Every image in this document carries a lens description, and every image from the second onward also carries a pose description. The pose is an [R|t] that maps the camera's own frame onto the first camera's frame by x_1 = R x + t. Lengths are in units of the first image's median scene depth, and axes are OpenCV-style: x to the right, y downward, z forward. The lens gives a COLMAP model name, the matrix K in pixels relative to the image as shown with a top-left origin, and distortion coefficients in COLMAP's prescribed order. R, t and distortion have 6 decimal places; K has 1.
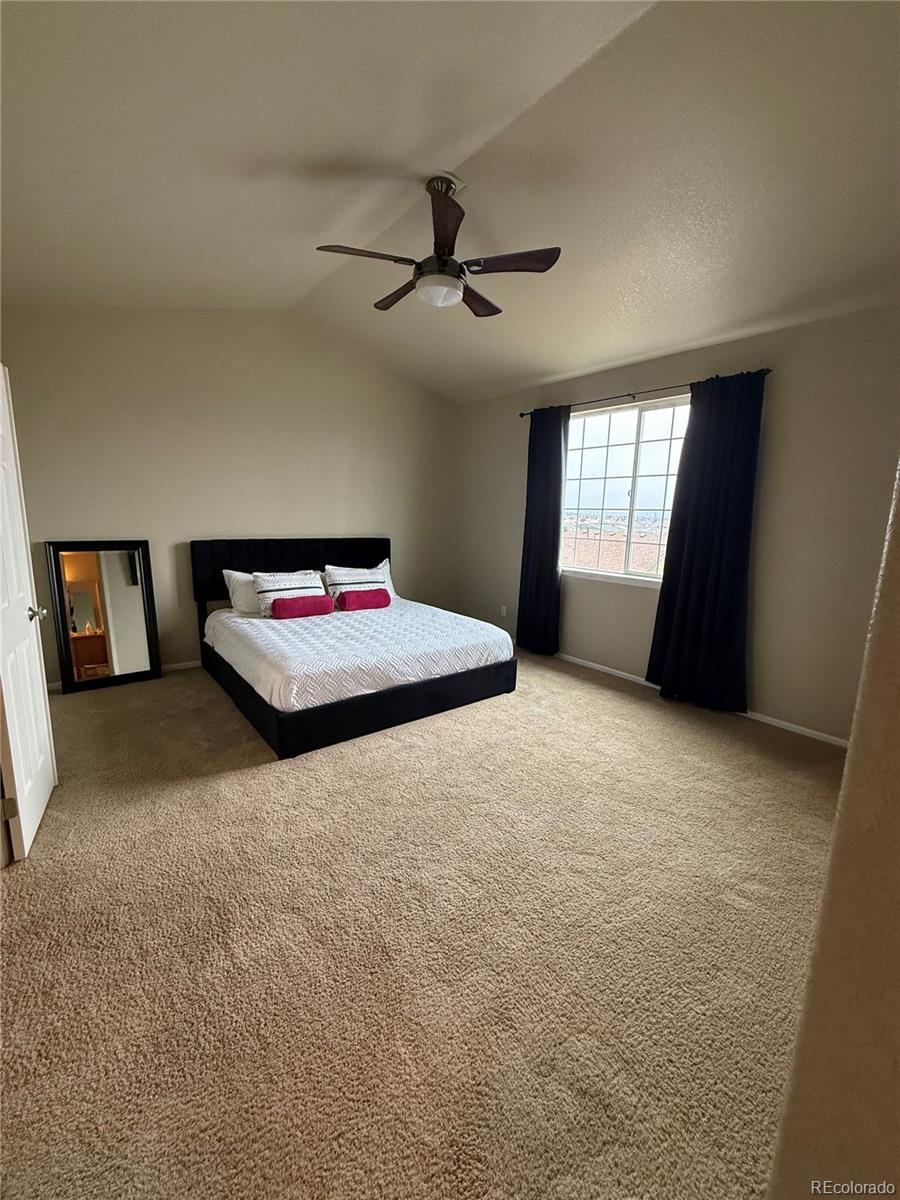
lens RADIAL K [[477.4, 0, 449.2], [0, 477.4, 596.6], [0, 0, 1]] dist [-0.000230, 0.000100]
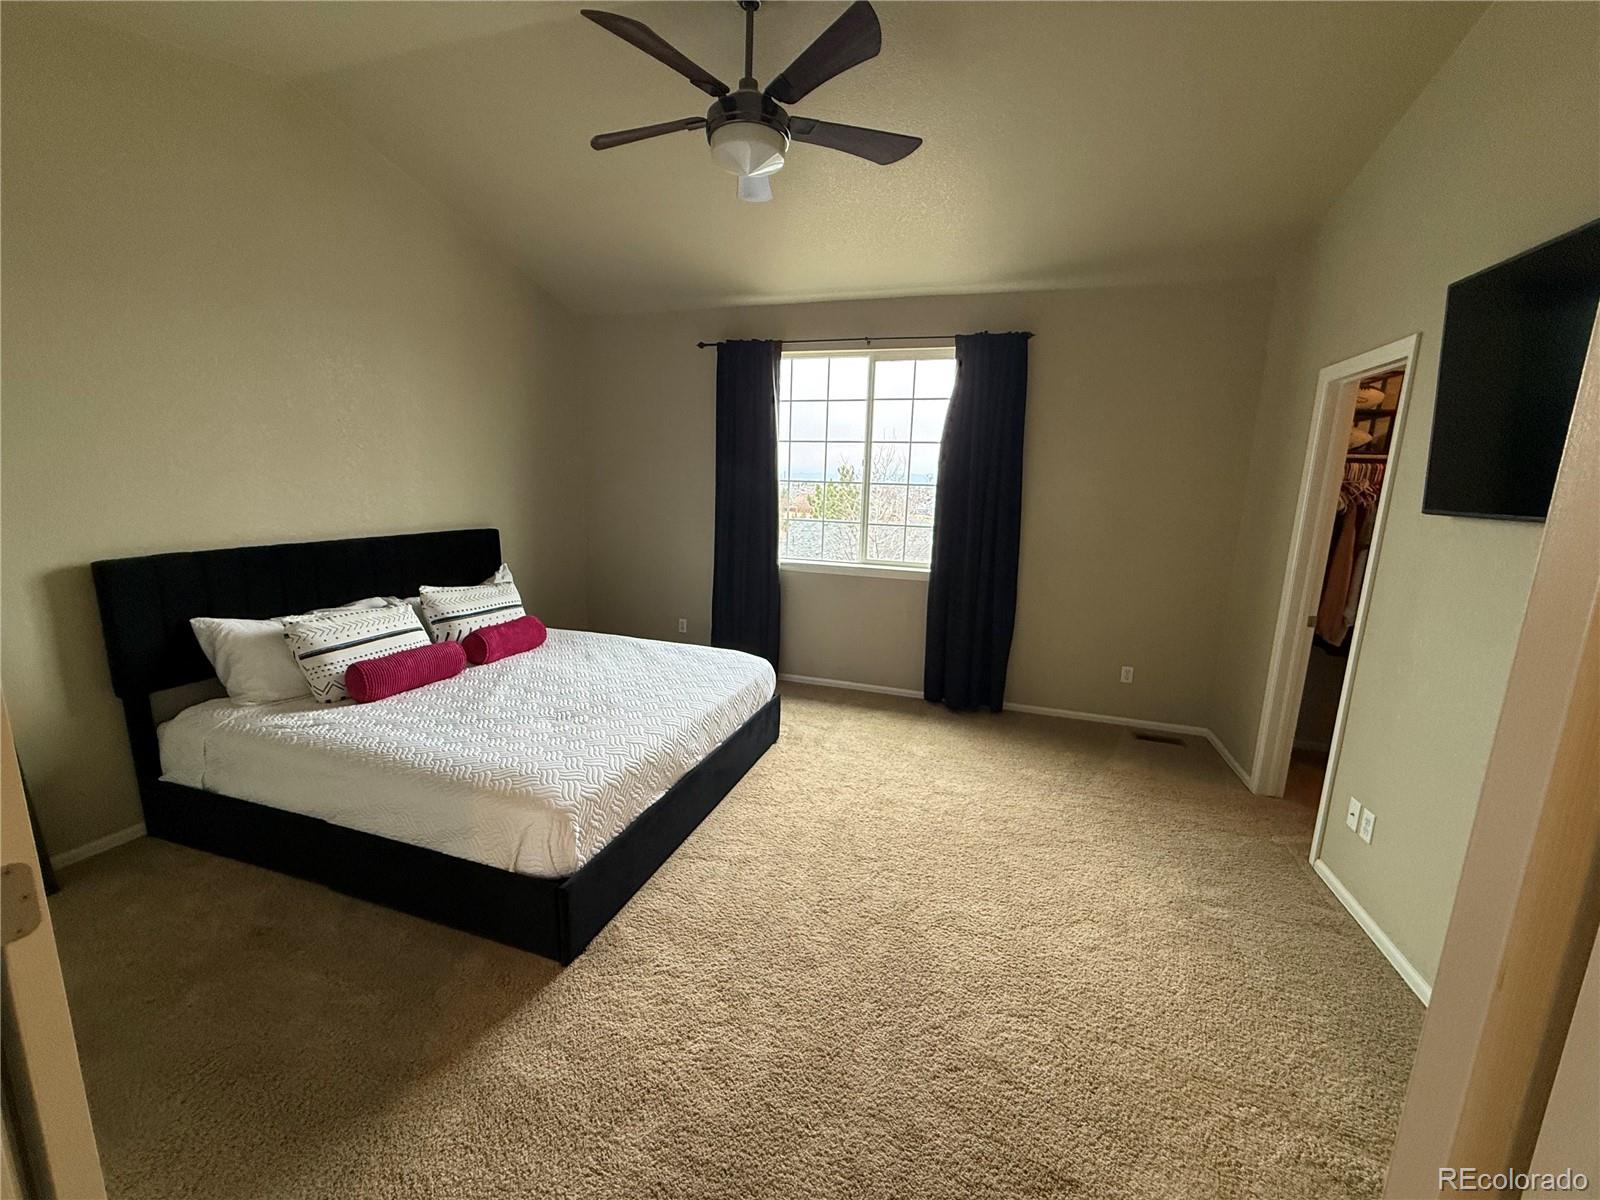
lens RADIAL K [[636.6, 0, 800.0], [0, 636.6, 600.0], [0, 0, 1]] dist [-0.000230, 0.000100]
pose [[0.837556, -0.103917, 0.536377, -0.323661], [0.088404, 0.994585, 0.054646, -0.058240], [-0.539151, 0.001649, 0.842207, 0.169569]]
